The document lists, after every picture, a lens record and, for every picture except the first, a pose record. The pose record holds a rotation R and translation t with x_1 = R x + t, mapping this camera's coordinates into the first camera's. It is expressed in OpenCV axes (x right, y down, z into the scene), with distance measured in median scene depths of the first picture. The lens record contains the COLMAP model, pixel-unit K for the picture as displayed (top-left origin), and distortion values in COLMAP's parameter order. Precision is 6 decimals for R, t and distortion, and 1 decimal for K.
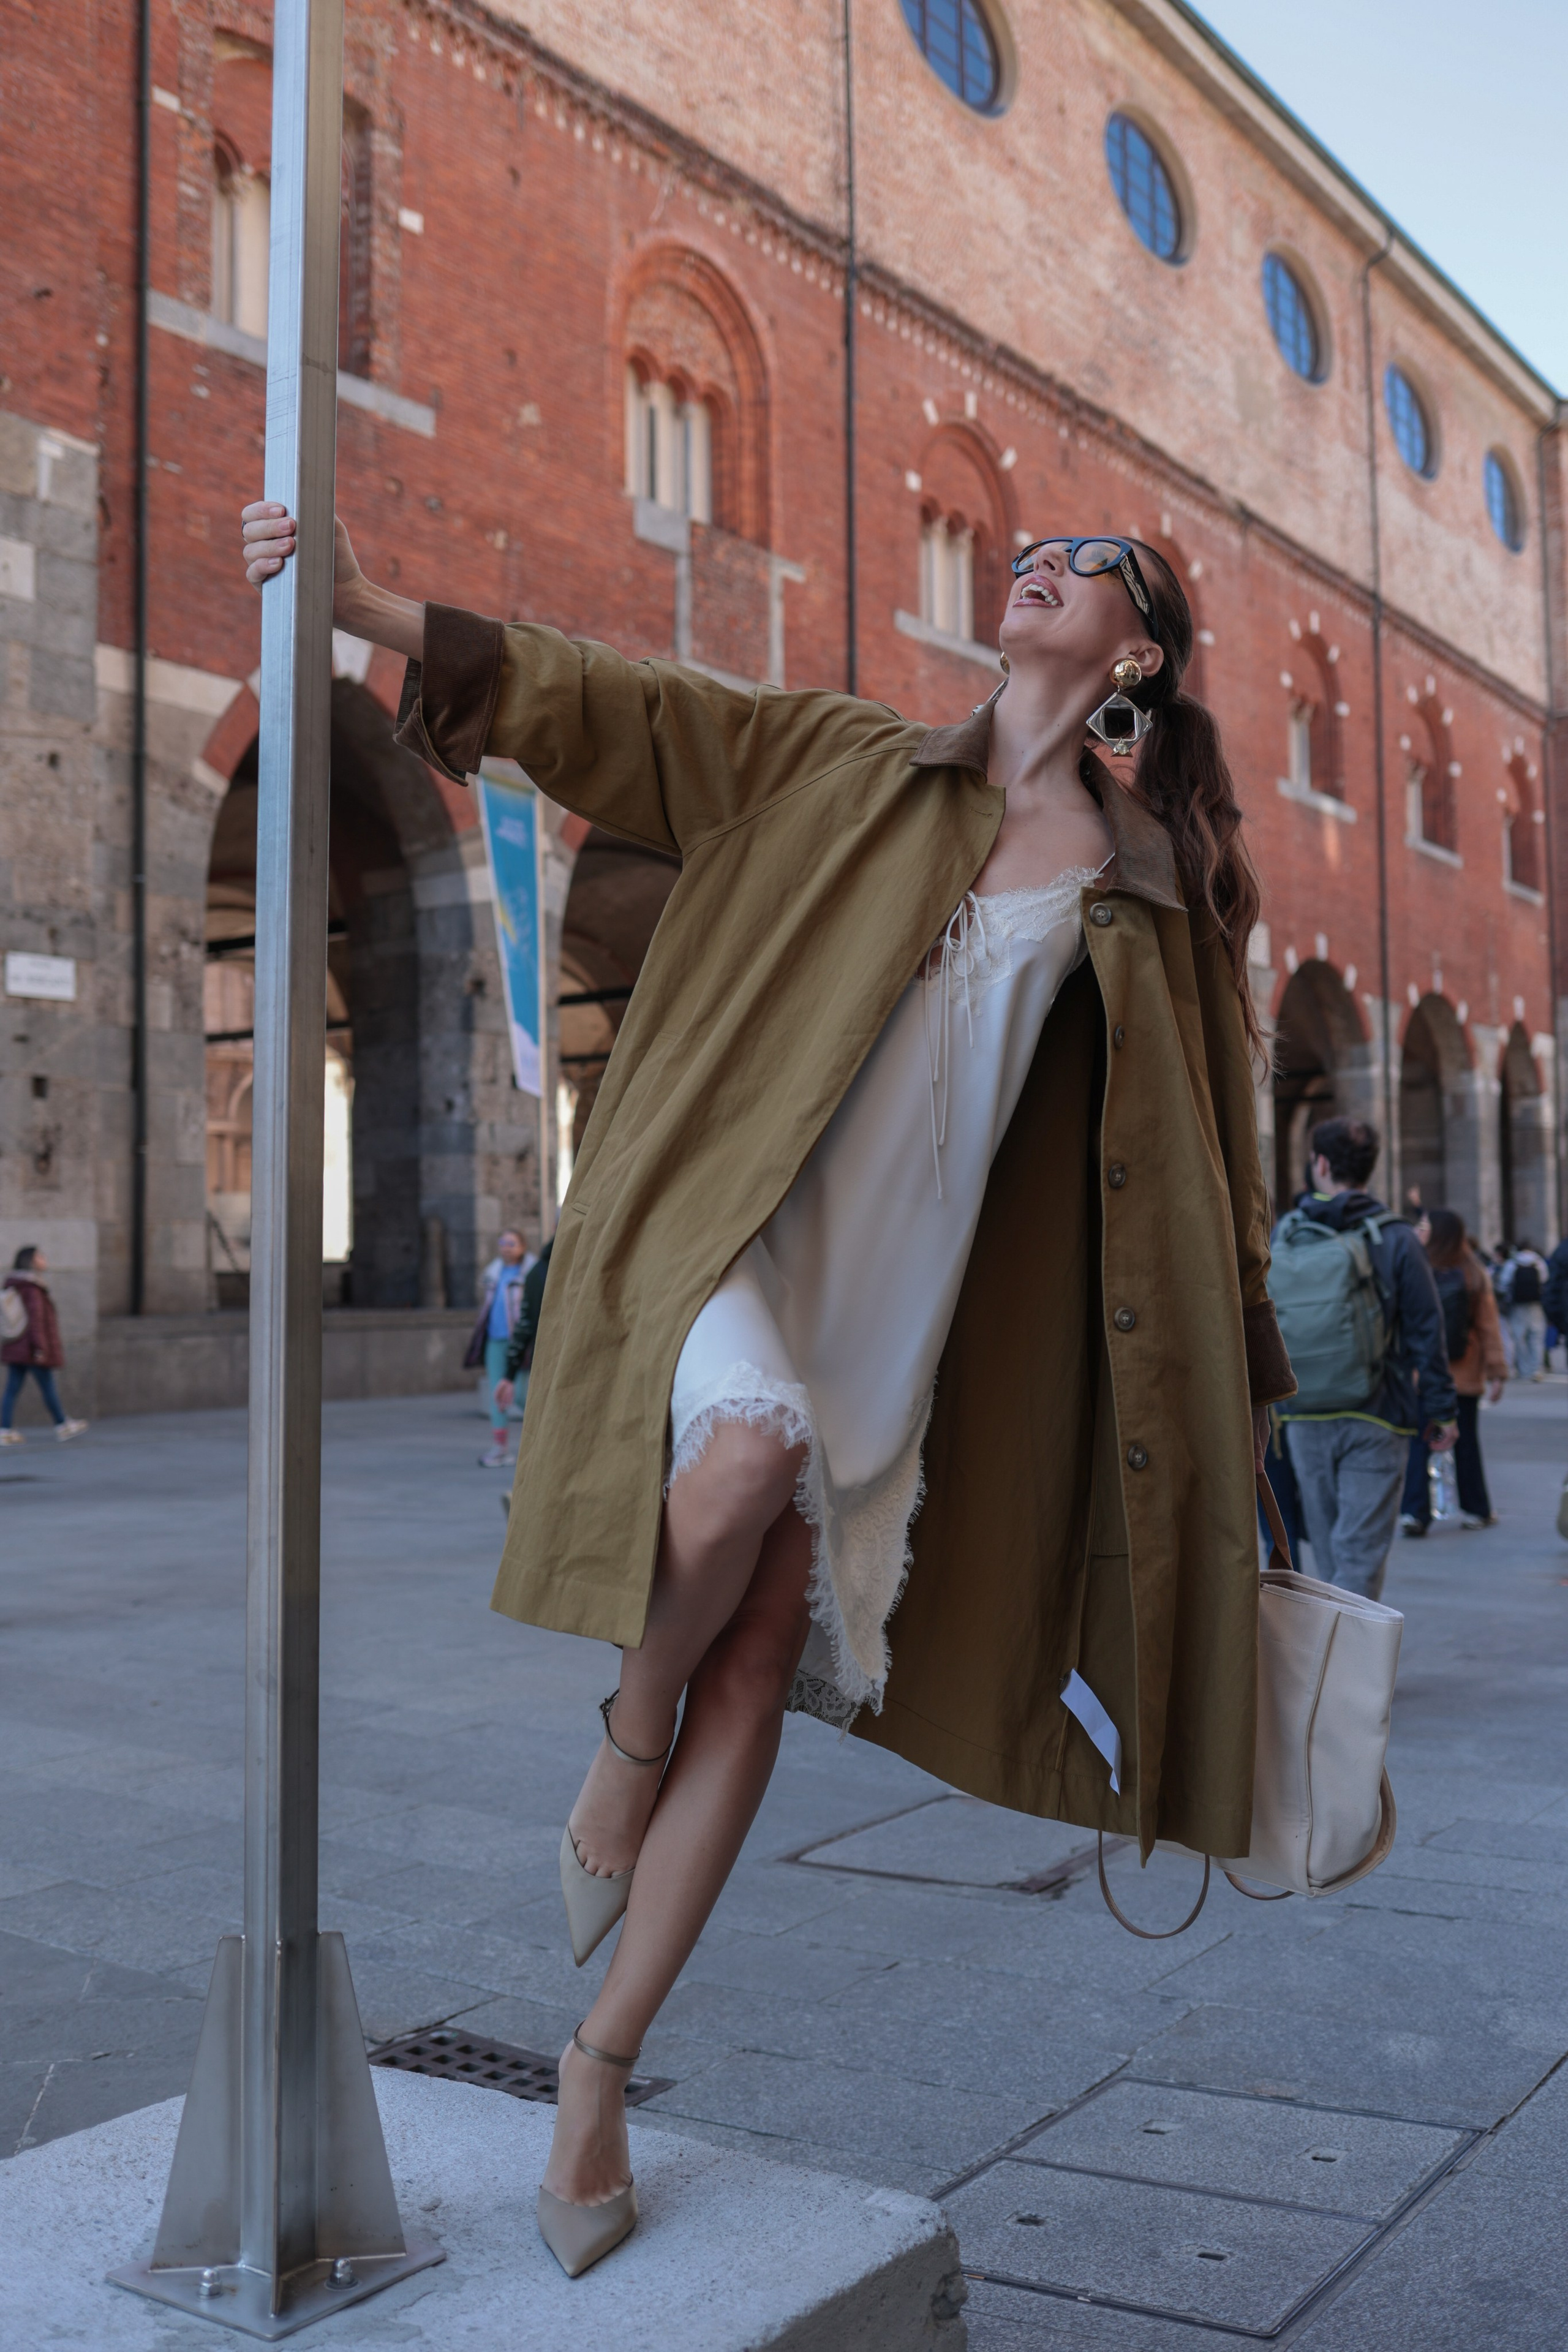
lens RADIAL K [[2100.1, 0, 784.0], [0, 2100.1, 1176.0], [0, 0, 1]] dist [-0.076565, 0.068363]
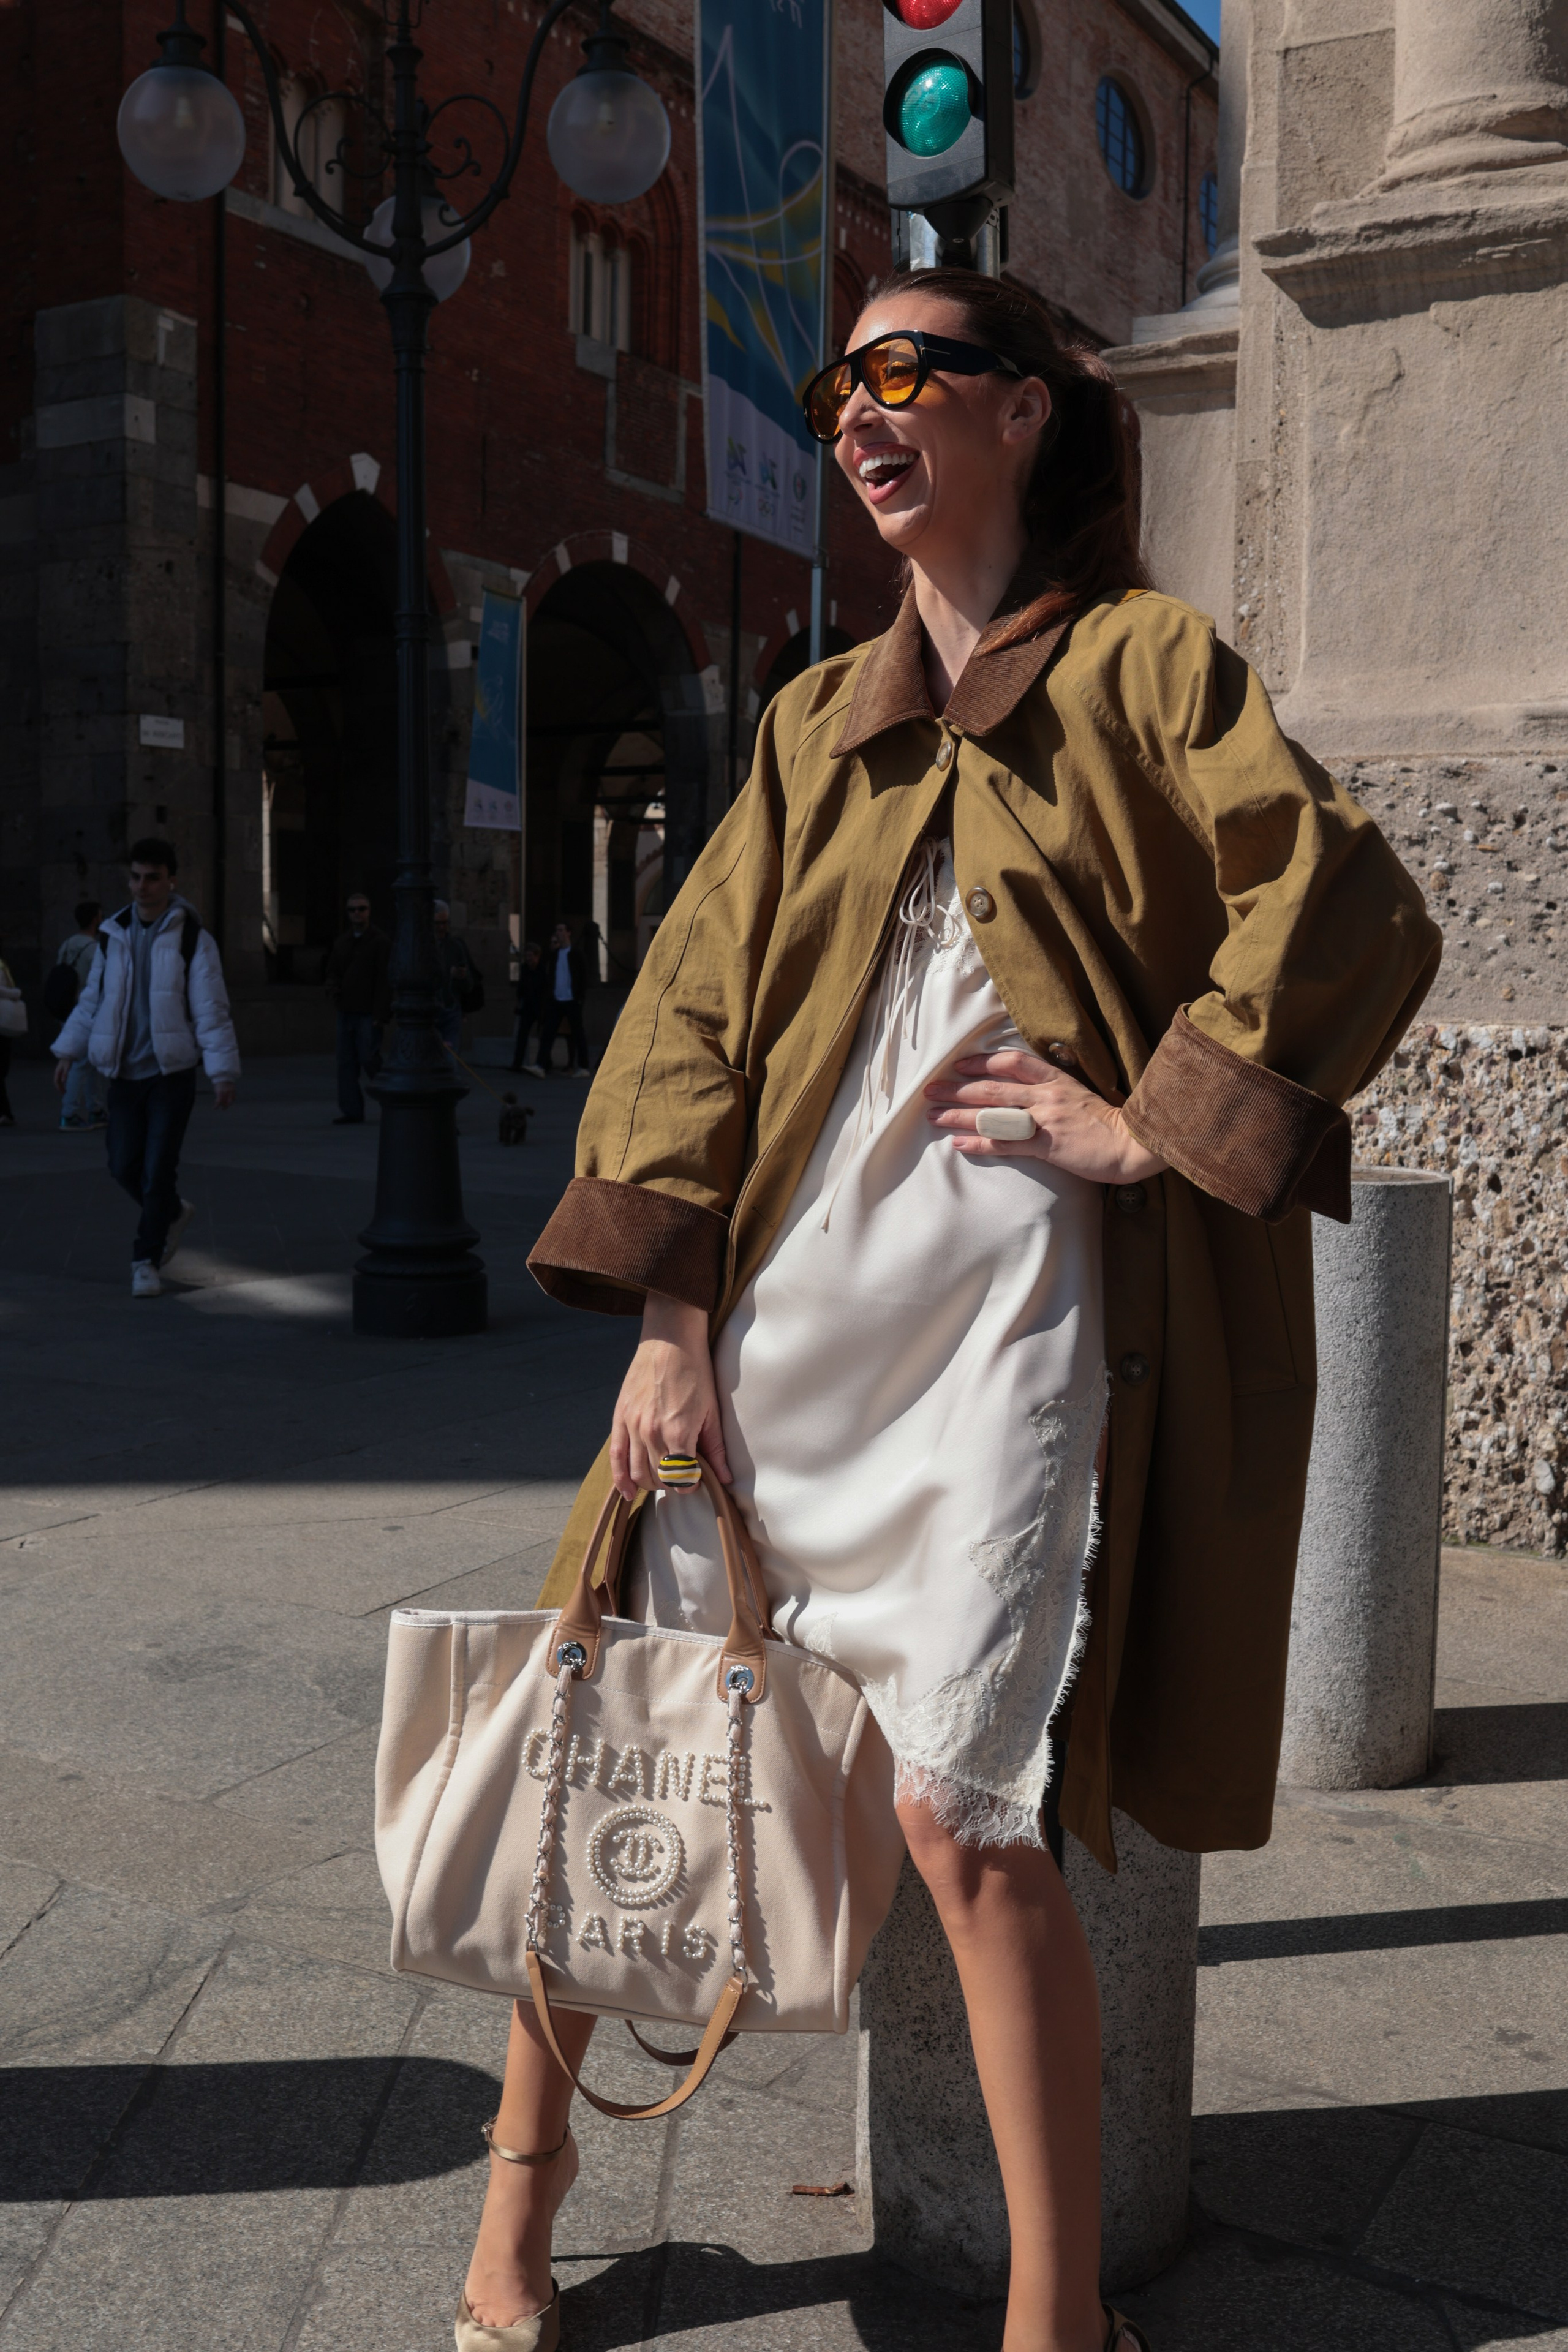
lens RADIAL K [[2292.6, 0, 791.5], [0, 2292.6, 1187.4], [0, 0, 1]] dist [-0.077520, 0.070650]
pose [[0.994219, 0.019853, 0.105524, -0.054416], [-0.034451, 0.989781, 0.138373, -0.011624], [-0.101698, -0.141209, 0.984742, -0.288971]]
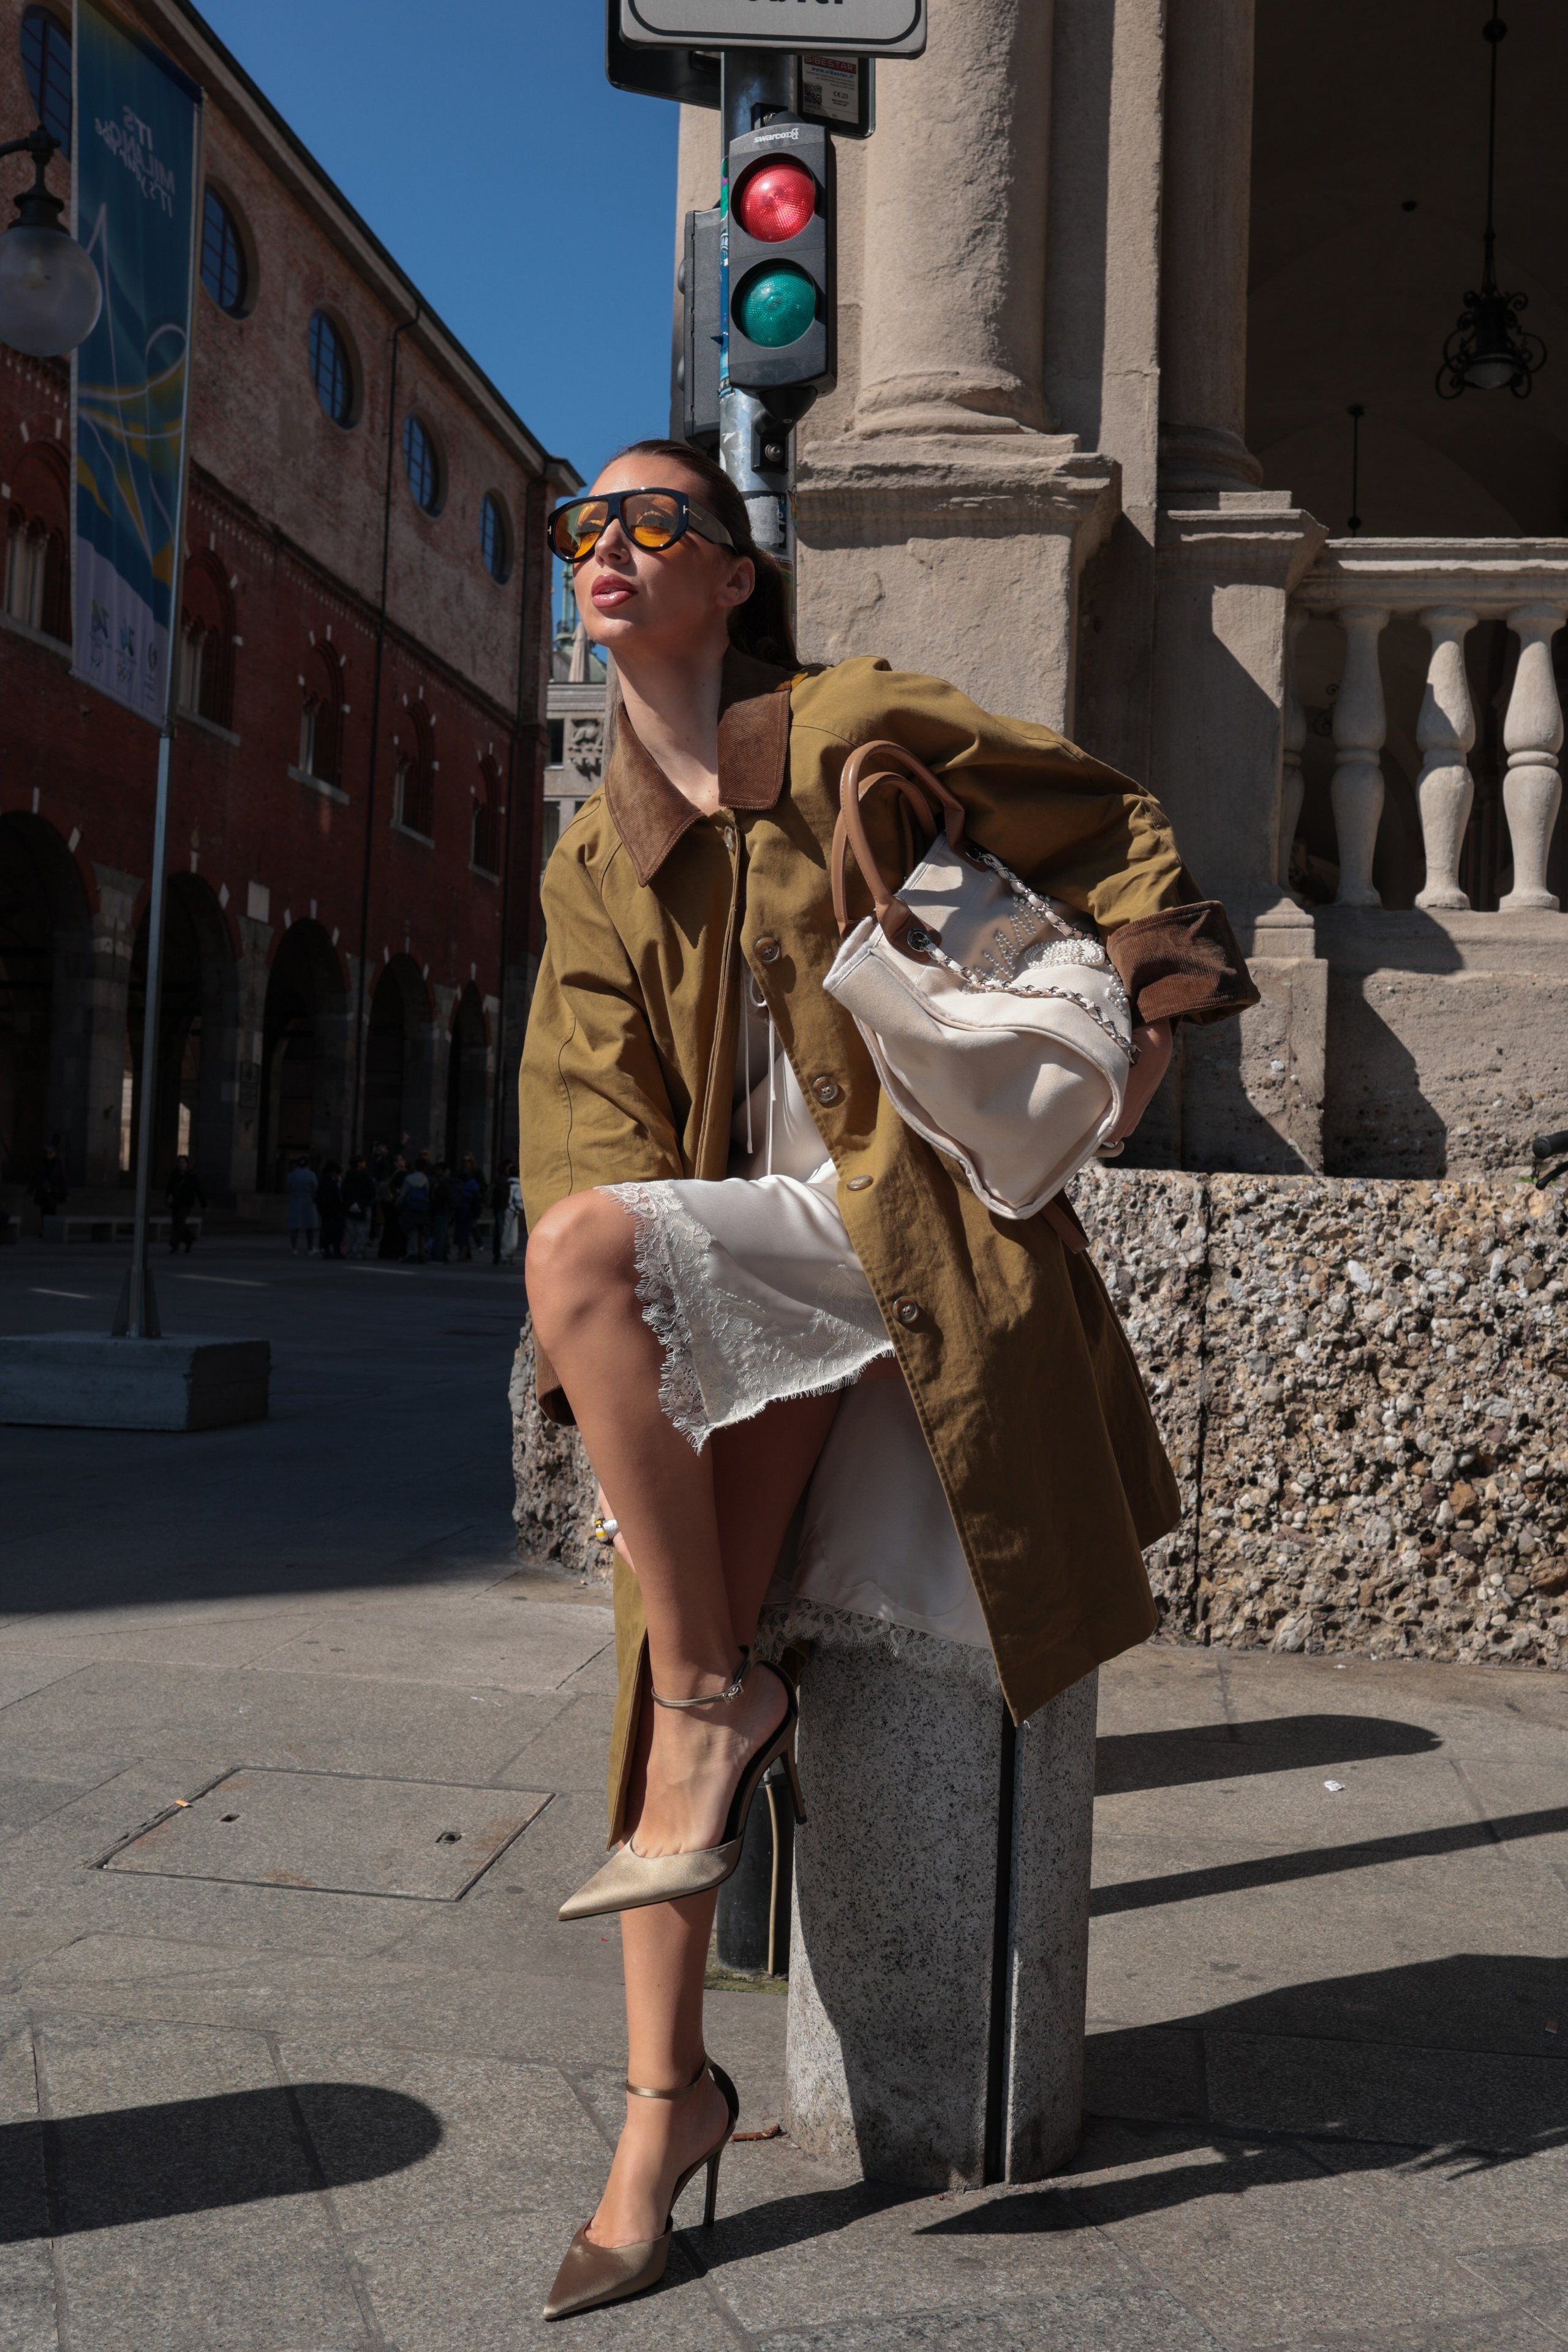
lens RADIAL K [[2292.6, 0, 791.5], [0, 2292.6, 1187.4], [0, 0, 1]] dist [-0.077520, 0.070650]
pose [[0.888721, 0.051968, 0.455493, -0.085473], [-0.070935, 0.997177, 0.024634, -0.003759], [-0.452927, -0.054203, 0.889898, -0.291337]]
